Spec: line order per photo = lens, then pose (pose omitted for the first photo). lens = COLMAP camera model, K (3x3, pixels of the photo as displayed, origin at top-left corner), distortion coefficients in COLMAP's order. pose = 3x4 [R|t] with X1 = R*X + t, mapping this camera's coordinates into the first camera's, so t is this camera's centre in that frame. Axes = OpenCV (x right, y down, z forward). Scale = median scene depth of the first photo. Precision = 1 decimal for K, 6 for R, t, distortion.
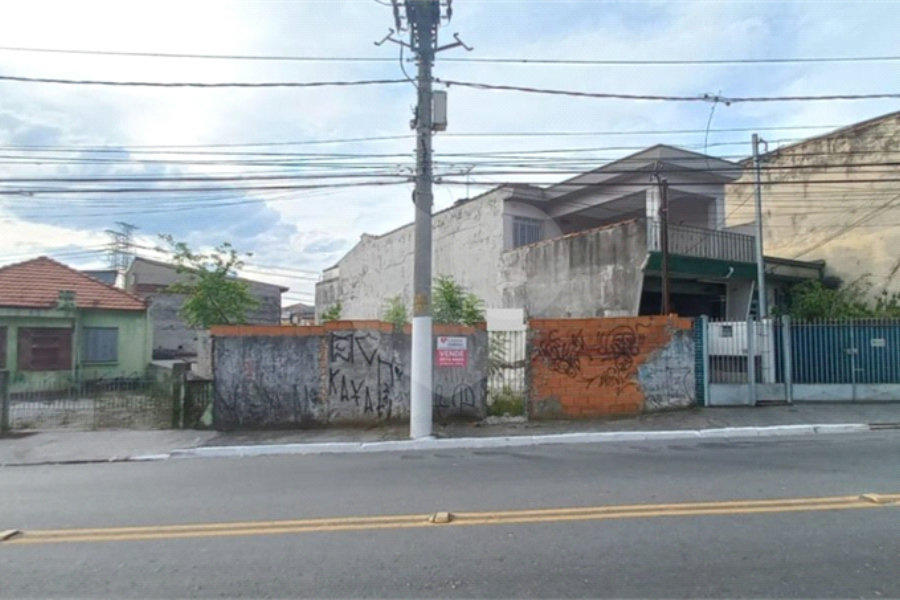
lens RADIAL K [[535.4, 0, 450.0], [0, 535.4, 314.8], [0, 0, 1]] dist [0.004033, -0.000576]
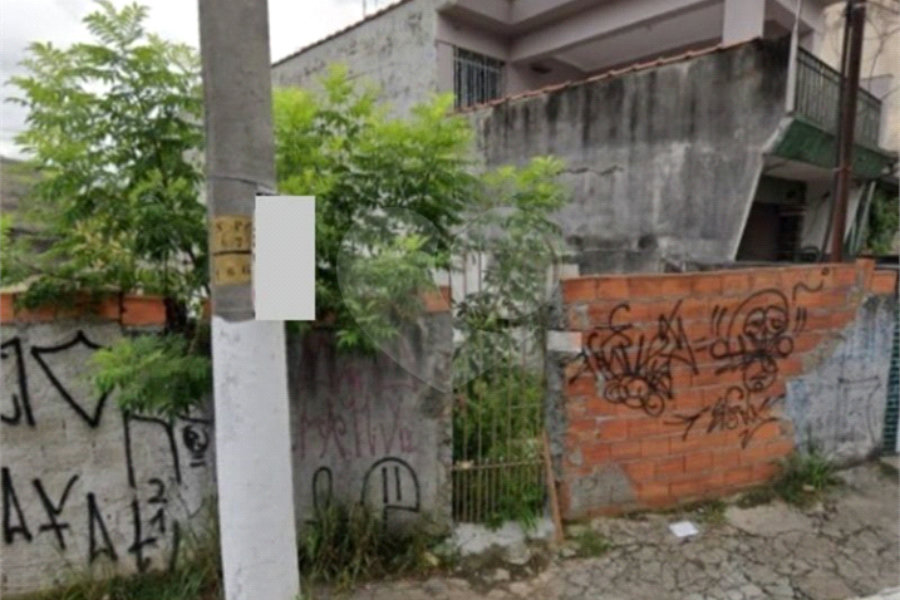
lens RADIAL K [[591.9, 0, 477.2], [0, 591.9, 332.3], [0, 0, 1]] dist [0.024139, -0.000995]
pose [[0.974739, -0.028630, 0.221505, -0.004374], [-0.017342, 0.979055, 0.202857, -0.037450], [-0.222673, -0.201574, 0.953826, 0.597190]]
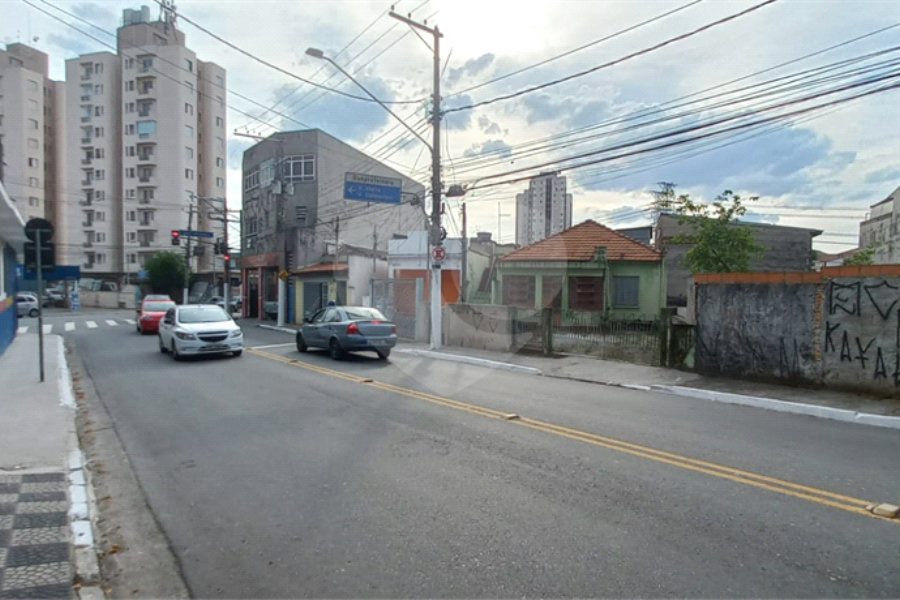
lens RADIAL K [[525.0, 0, 457.2], [0, 525.0, 307.6], [0, 0, 1]] dist [0.005047, -0.001342]
pose [[0.602192, 0.043800, -0.797149, 0.088064], [0.021141, 0.997269, 0.070766, 0.005149], [0.798072, -0.059467, 0.599621, 0.019813]]
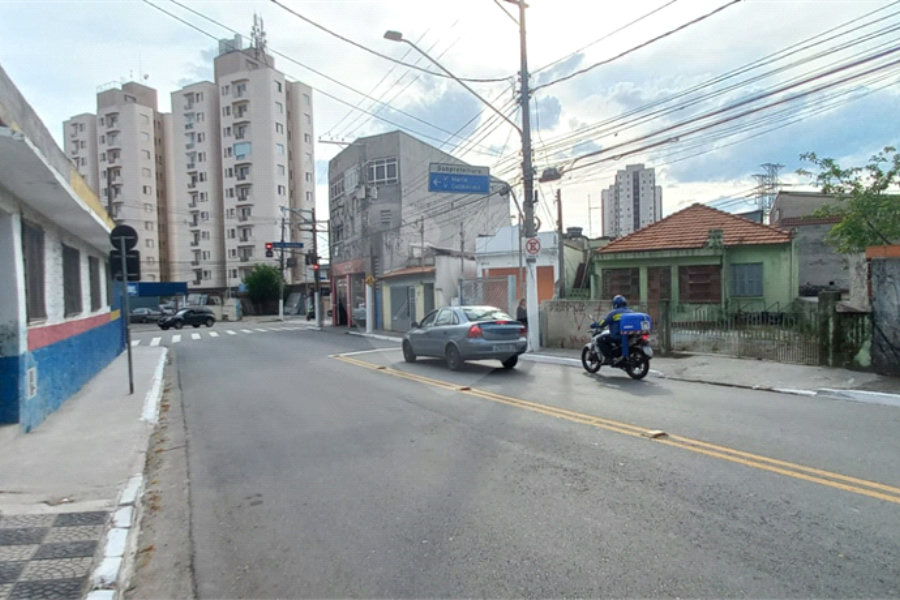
lens RADIAL K [[532.2, 0, 464.3], [0, 532.2, 307.0], [0, 0, 1]] dist [-0.000553, -0.000585]
pose [[0.478106, 0.017955, -0.878119, -0.022470], [0.066630, 0.996168, 0.056647, 0.024840], [0.875771, -0.085592, 0.475077, 0.063294]]
